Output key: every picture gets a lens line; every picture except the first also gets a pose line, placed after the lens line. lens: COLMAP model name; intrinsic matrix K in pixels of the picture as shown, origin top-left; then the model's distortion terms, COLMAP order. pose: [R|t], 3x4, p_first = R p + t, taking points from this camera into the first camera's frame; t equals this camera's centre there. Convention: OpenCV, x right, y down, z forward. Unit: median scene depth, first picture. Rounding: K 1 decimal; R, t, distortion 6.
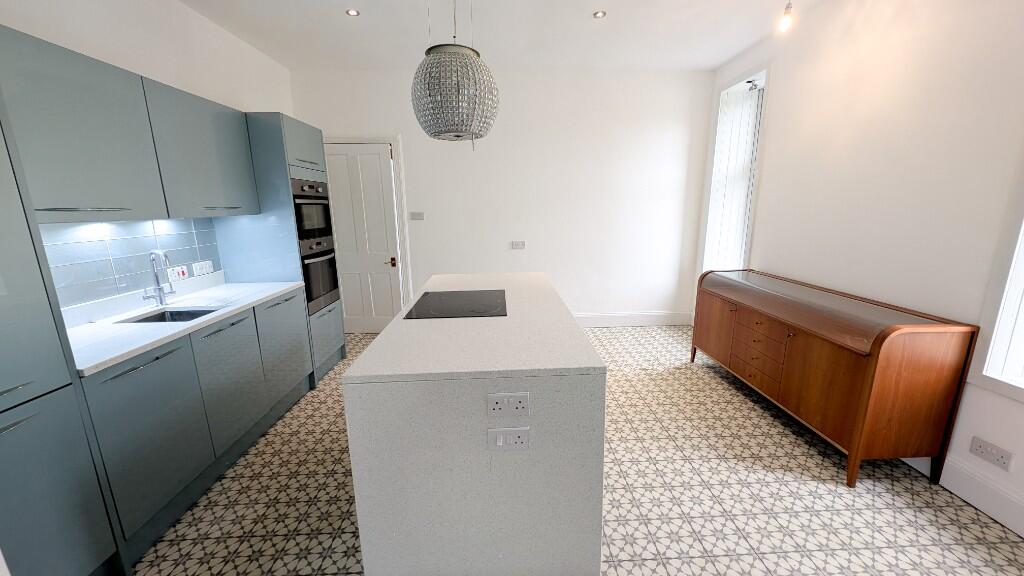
lens RADIAL K [[380.9, 0, 516.1], [0, 380.9, 283.4], [0, 0, 1]] dist [0.005483, -0.001346]
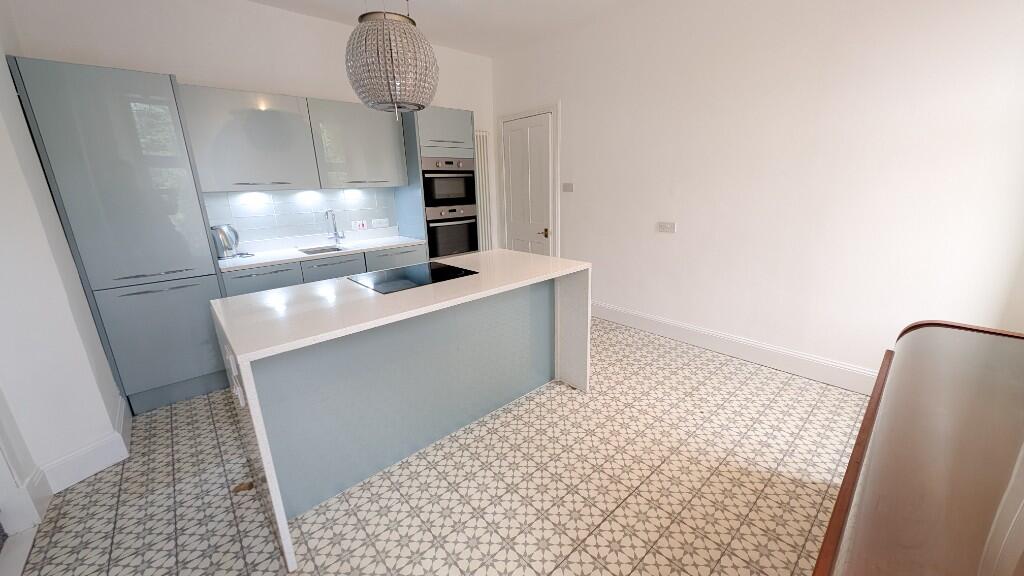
lens RADIAL K [[380.9, 0, 515.1], [0, 380.9, 285.3], [0, 0, 1]] dist [0.005483, -0.001346]
pose [[0.636256, 0.199417, -0.745260, 0.675847], [-0.136197, 0.979876, 0.145919, -0.094280], [0.759361, 0.008661, 0.650612, 0.459195]]
